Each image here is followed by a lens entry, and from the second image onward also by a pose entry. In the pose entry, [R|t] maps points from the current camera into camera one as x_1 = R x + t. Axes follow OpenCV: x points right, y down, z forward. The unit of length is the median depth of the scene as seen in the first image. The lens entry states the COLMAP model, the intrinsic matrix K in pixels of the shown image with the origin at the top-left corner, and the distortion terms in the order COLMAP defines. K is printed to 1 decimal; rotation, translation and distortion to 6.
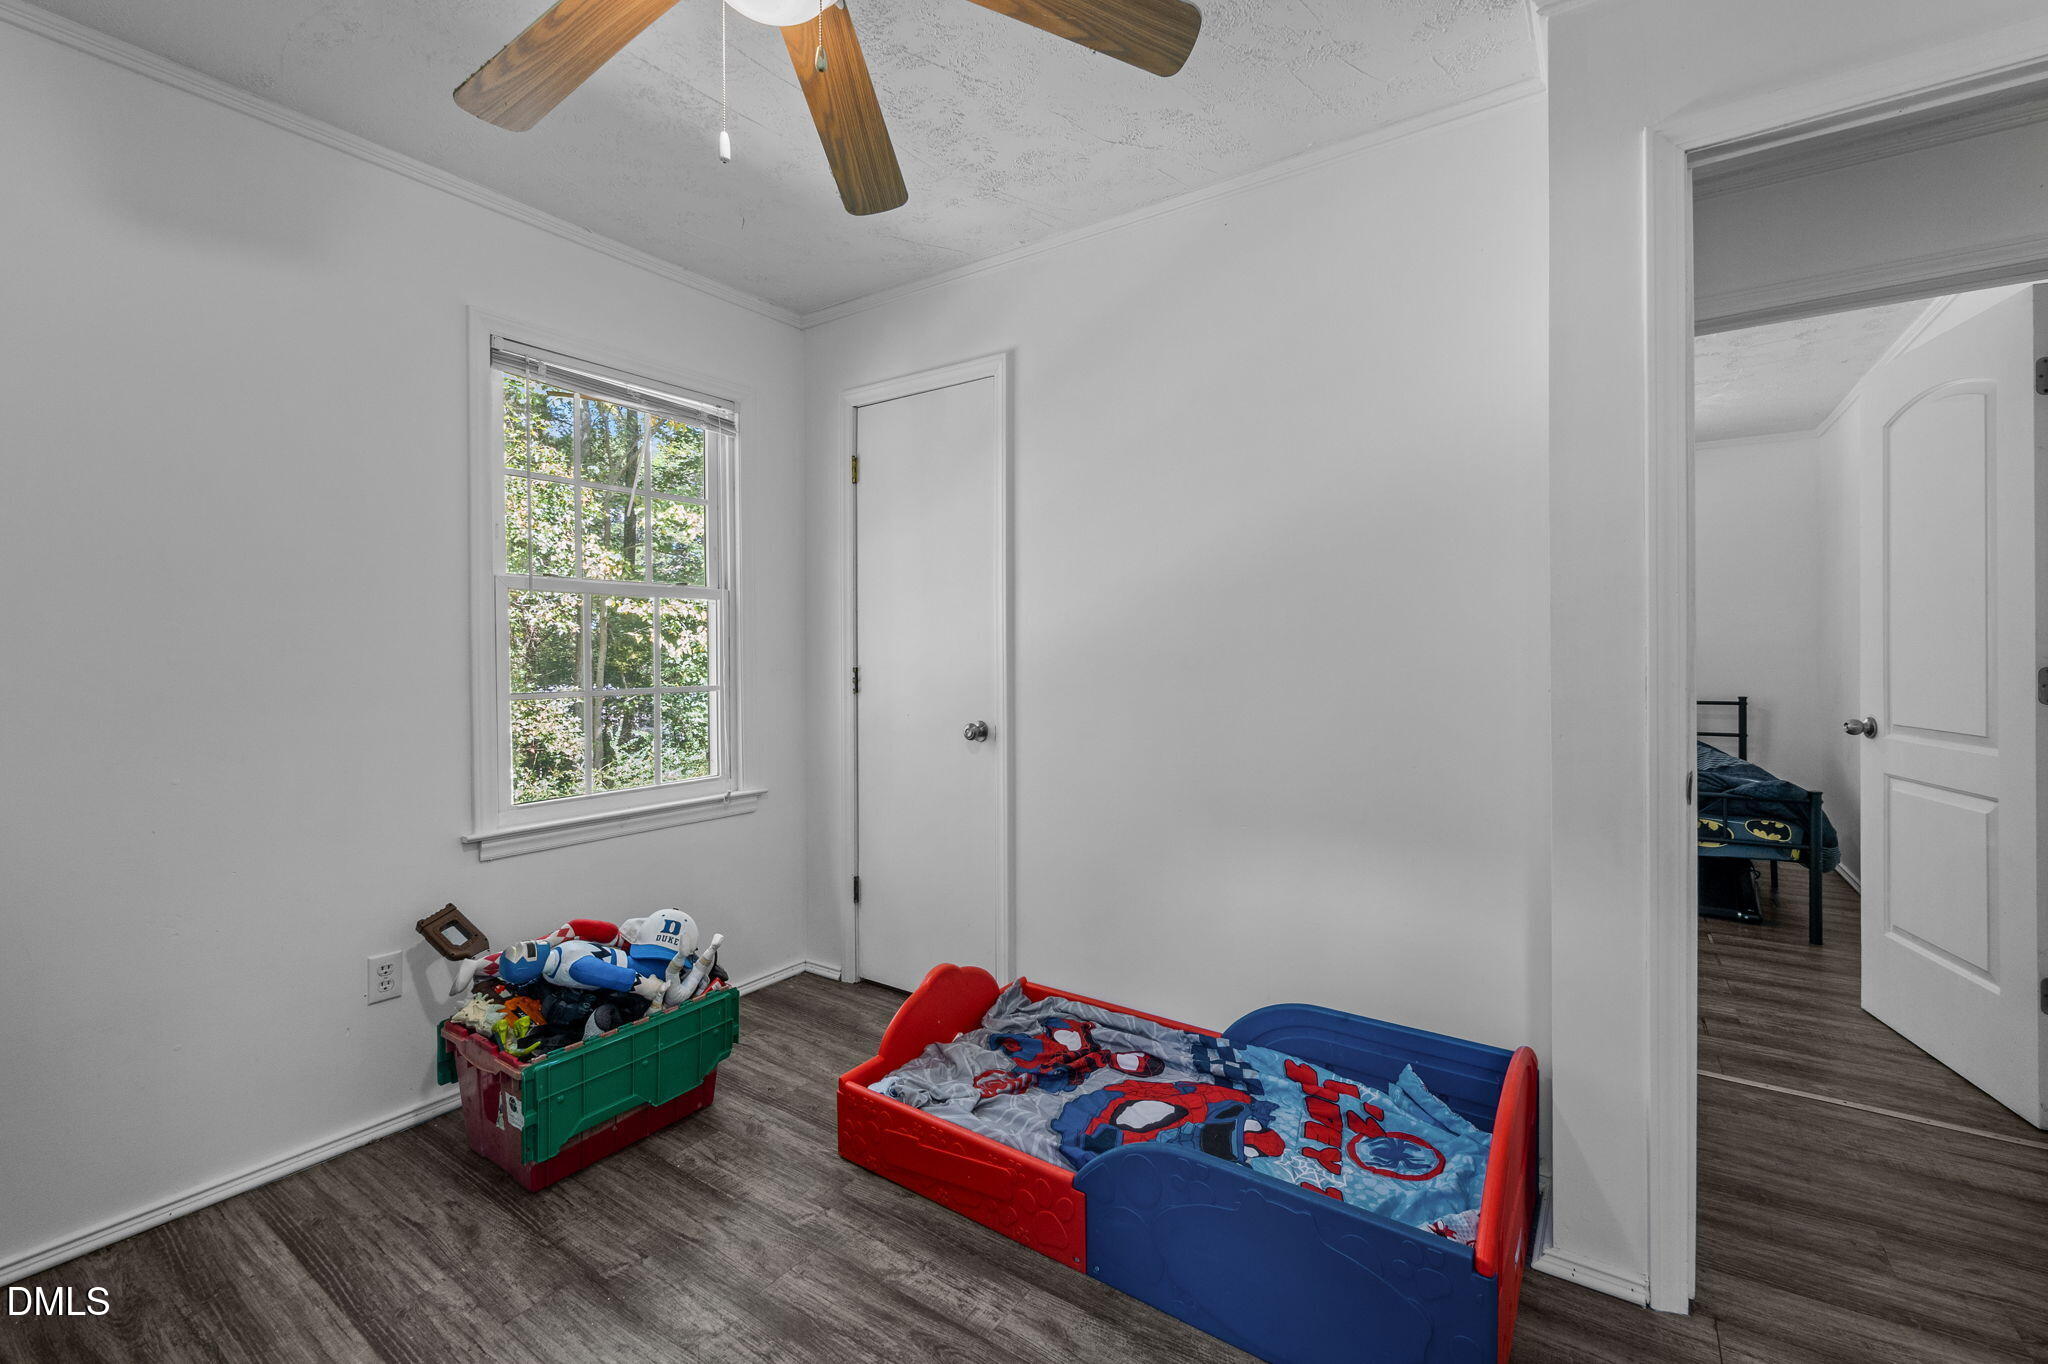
lens RADIAL K [[862.3, 0, 1019.9], [0, 862.3, 660.5], [0, 0, 1]] dist [-0.001951, -0.000064]
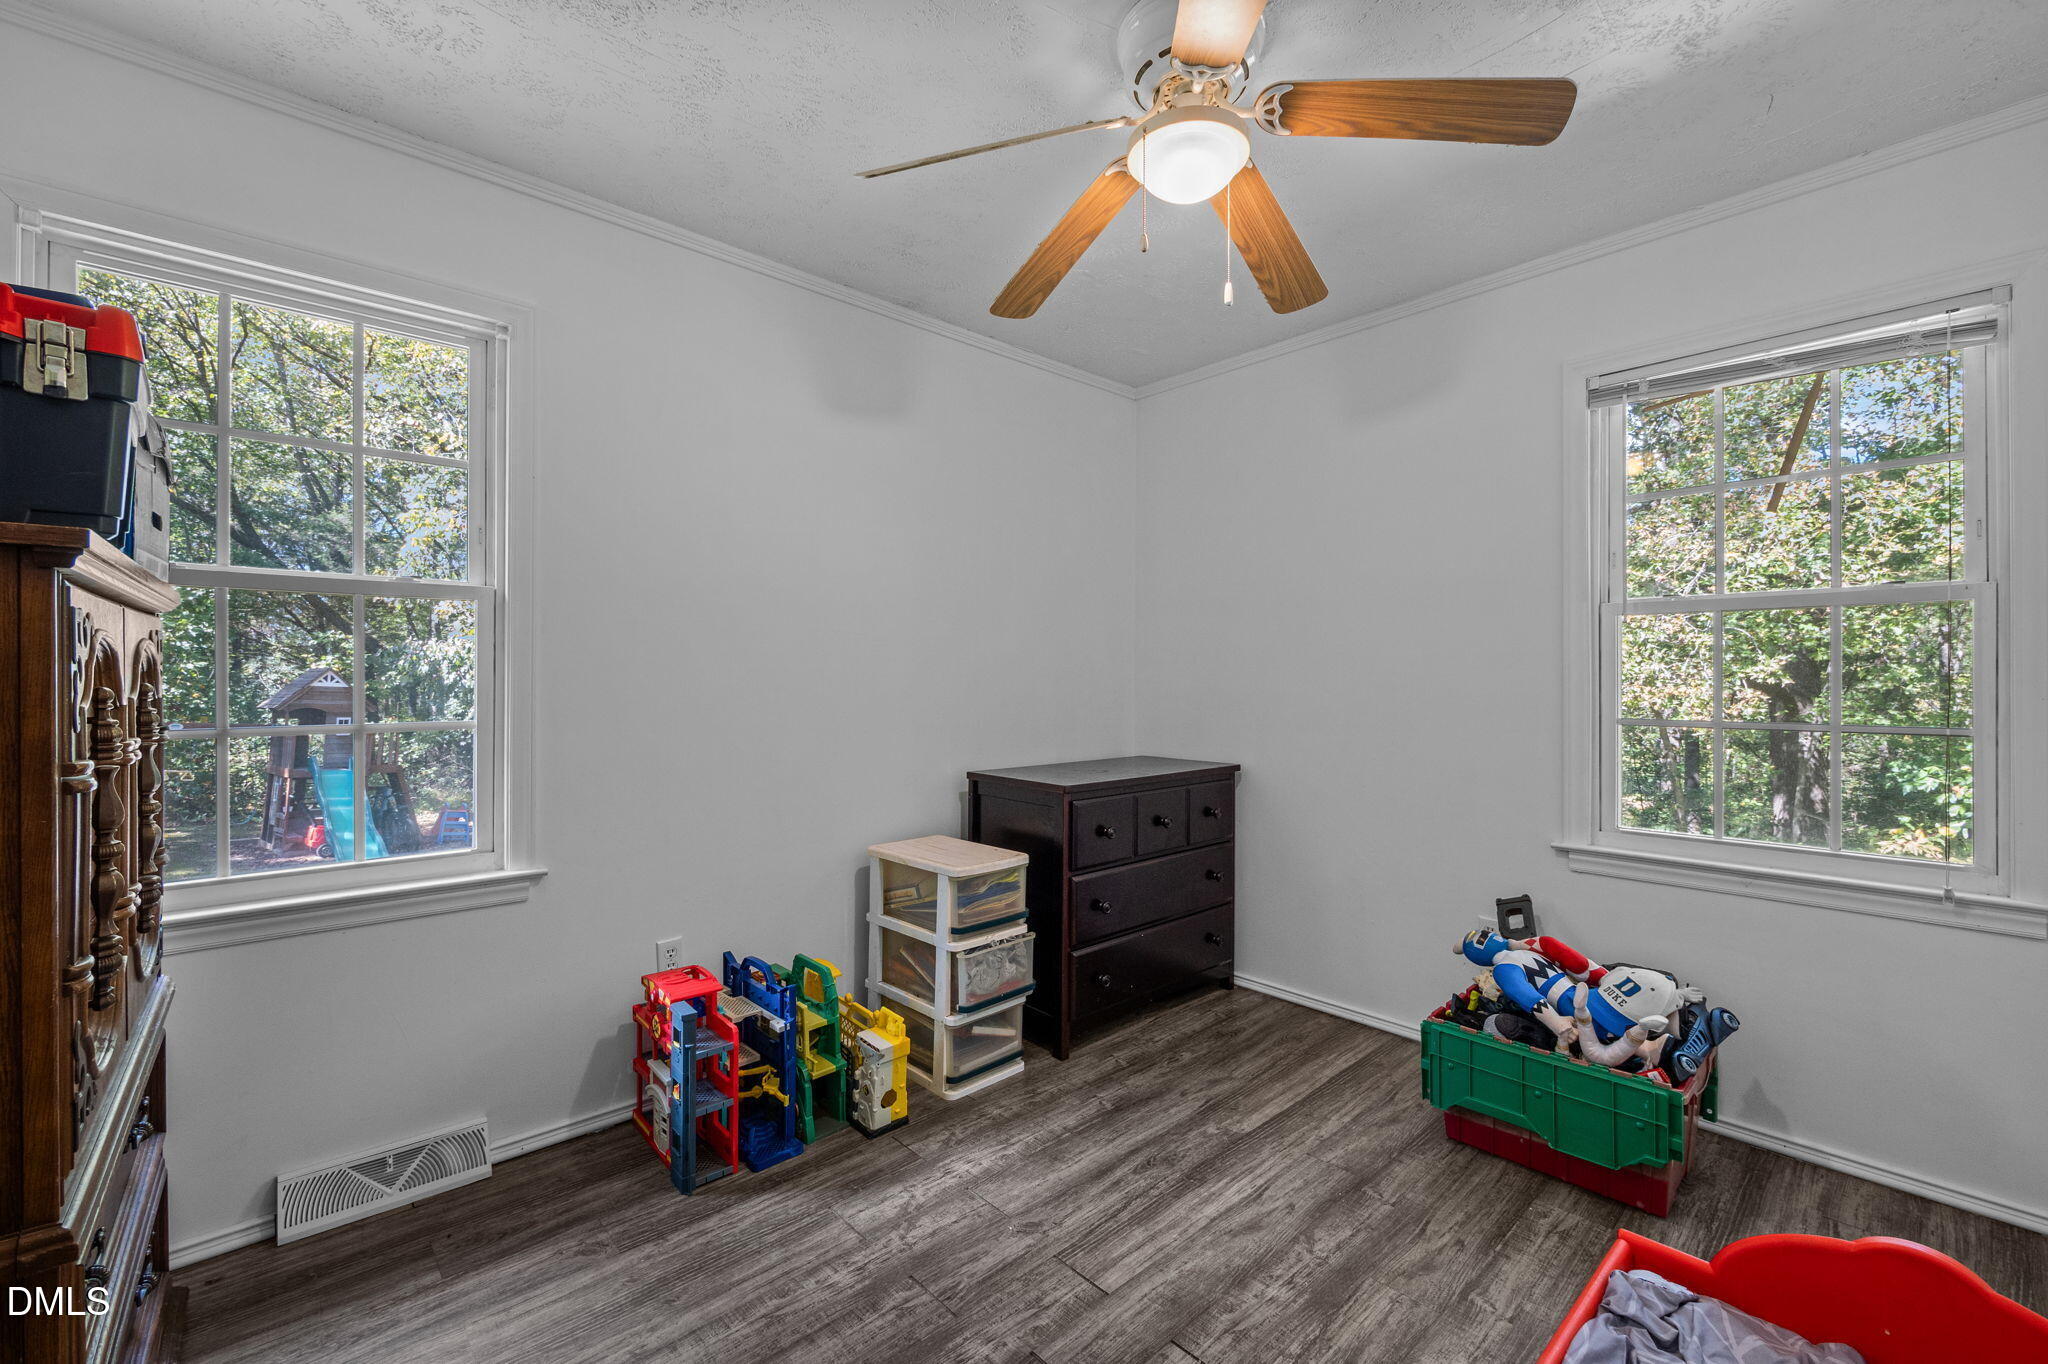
lens RADIAL K [[842.9, 0, 1024.0], [0, 842.9, 682.0], [0, 0, 1]] dist [-0.000792, -0.000112]
pose [[-0.214574, 0.008723, -0.976669, 0.630061], [-0.010816, 0.999878, 0.011306, -0.009315], [0.976648, 0.012990, -0.214453, 0.623845]]
